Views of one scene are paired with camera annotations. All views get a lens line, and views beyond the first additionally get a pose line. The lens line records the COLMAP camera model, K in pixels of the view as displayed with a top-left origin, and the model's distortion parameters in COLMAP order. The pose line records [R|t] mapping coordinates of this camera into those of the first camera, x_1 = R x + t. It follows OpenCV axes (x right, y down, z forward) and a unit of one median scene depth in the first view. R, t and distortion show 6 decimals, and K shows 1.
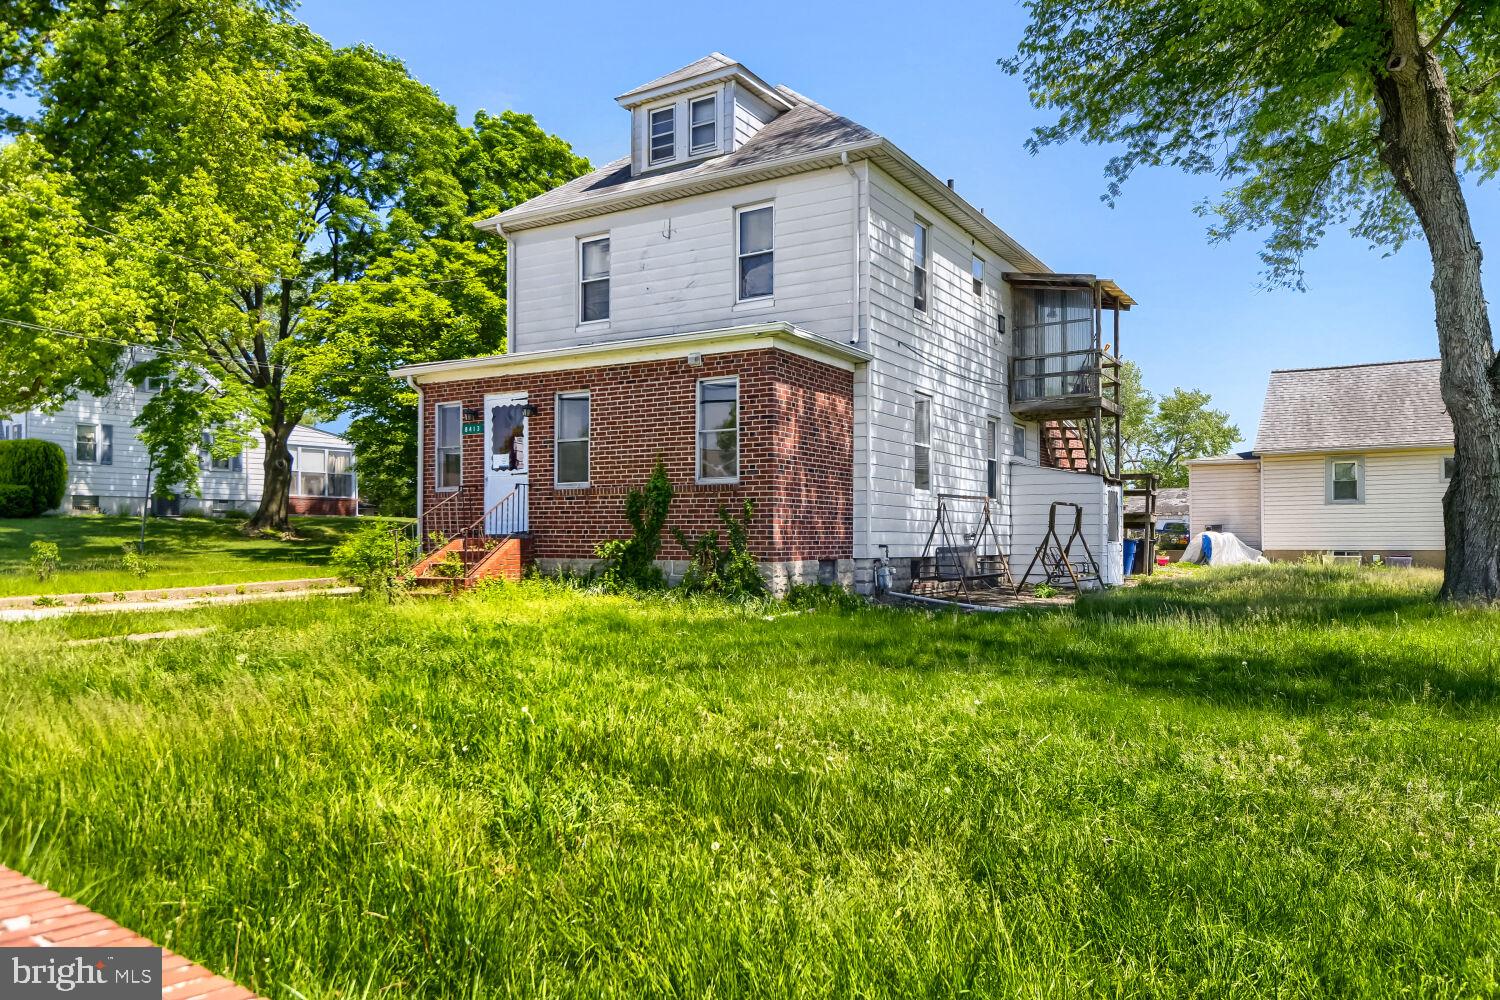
lens RADIAL K [[1036.1, 0, 753.0], [0, 1036.1, 544.7], [0, 0, 1]] dist [0.042042, -0.000193]
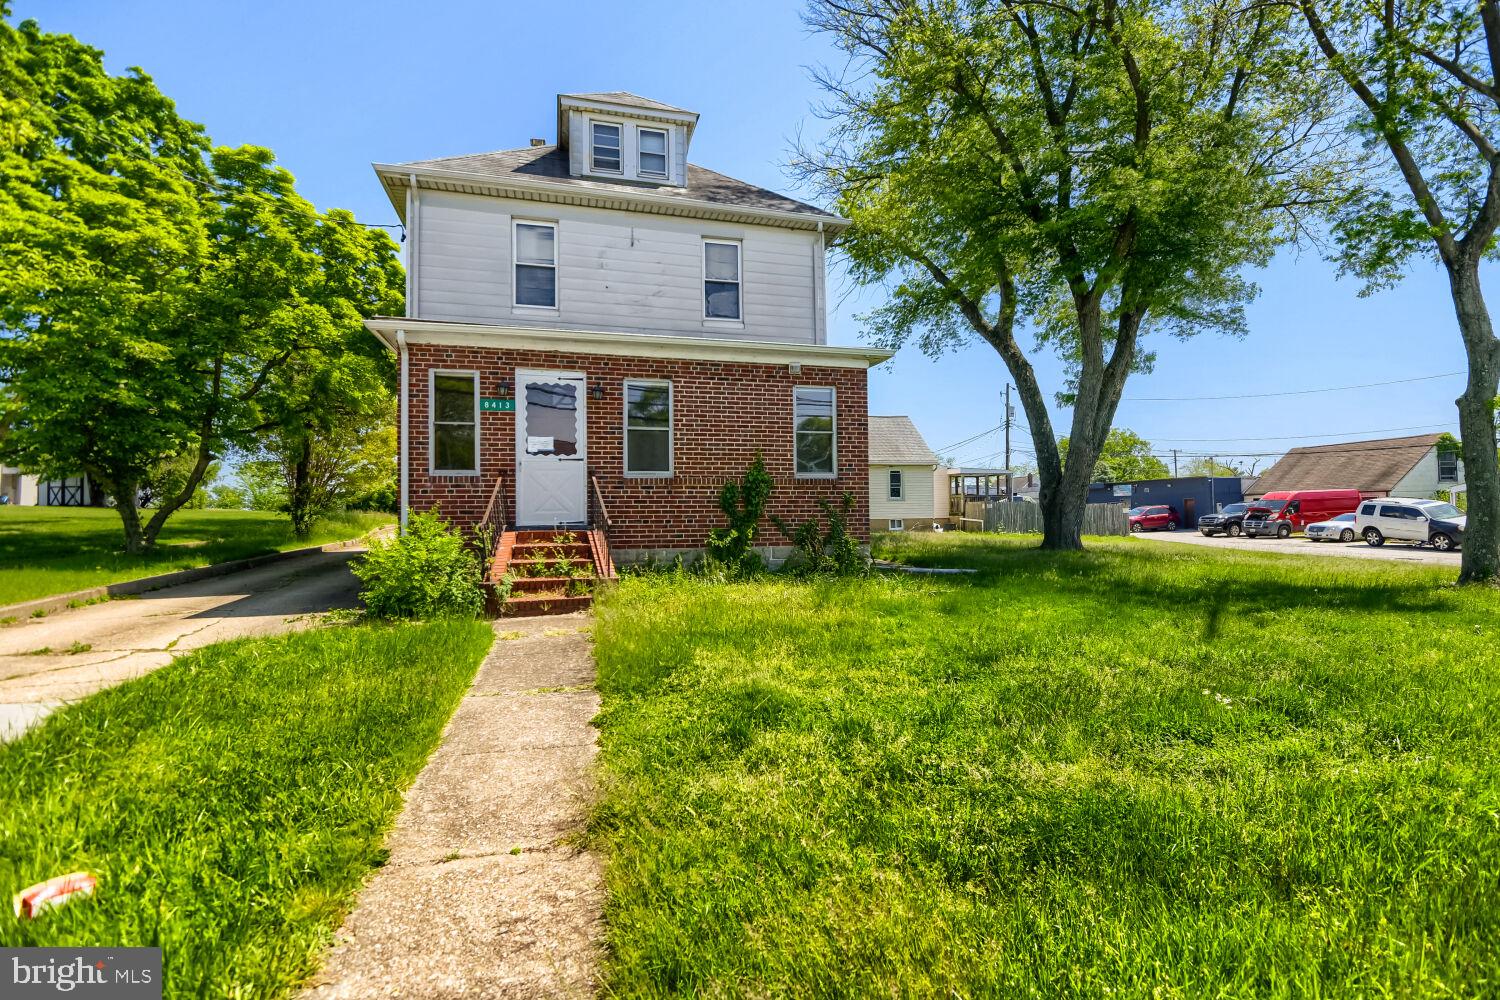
lens RADIAL K [[707.7, 0, 750.2], [0, 707.7, 494.4], [0, 0, 1]] dist [0.023410, -0.021140]
pose [[0.677298, 0.010796, 0.735629, -0.581563], [0.012888, 0.999565, -0.026535, -0.018577], [-0.735596, 0.027453, 0.676864, 0.458487]]
